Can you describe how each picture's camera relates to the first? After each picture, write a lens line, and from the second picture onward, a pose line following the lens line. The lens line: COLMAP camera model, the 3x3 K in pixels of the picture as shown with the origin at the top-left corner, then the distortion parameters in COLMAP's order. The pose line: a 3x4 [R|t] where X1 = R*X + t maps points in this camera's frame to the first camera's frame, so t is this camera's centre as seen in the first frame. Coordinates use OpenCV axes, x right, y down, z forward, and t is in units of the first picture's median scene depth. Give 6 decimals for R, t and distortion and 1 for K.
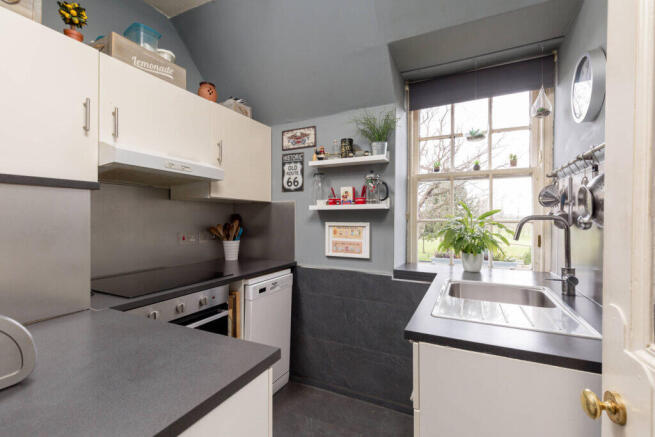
lens RADIAL K [[294.4, 0, 328.6], [0, 294.4, 218.4], [0, 0, 1]] dist [0.004408, 0.000216]
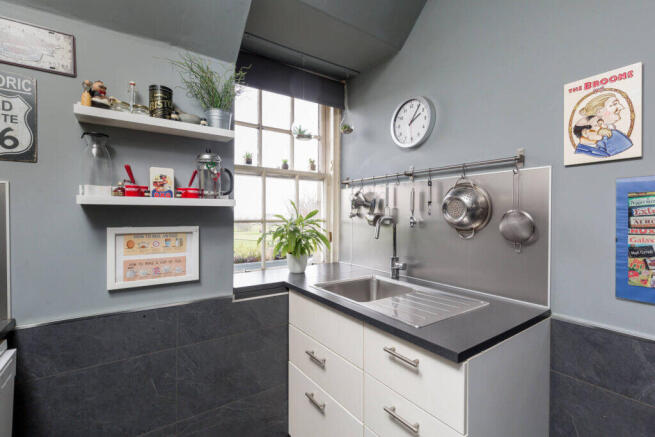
lens RADIAL K [[294.4, 0, 329.0], [0, 294.4, 218.0], [0, 0, 1]] dist [0.004408, 0.000216]
pose [[0.483381, -0.011176, 0.875339, -0.296966], [-0.002527, 0.999897, 0.014162, -0.014074], [-0.875407, -0.009058, 0.483303, 0.406764]]
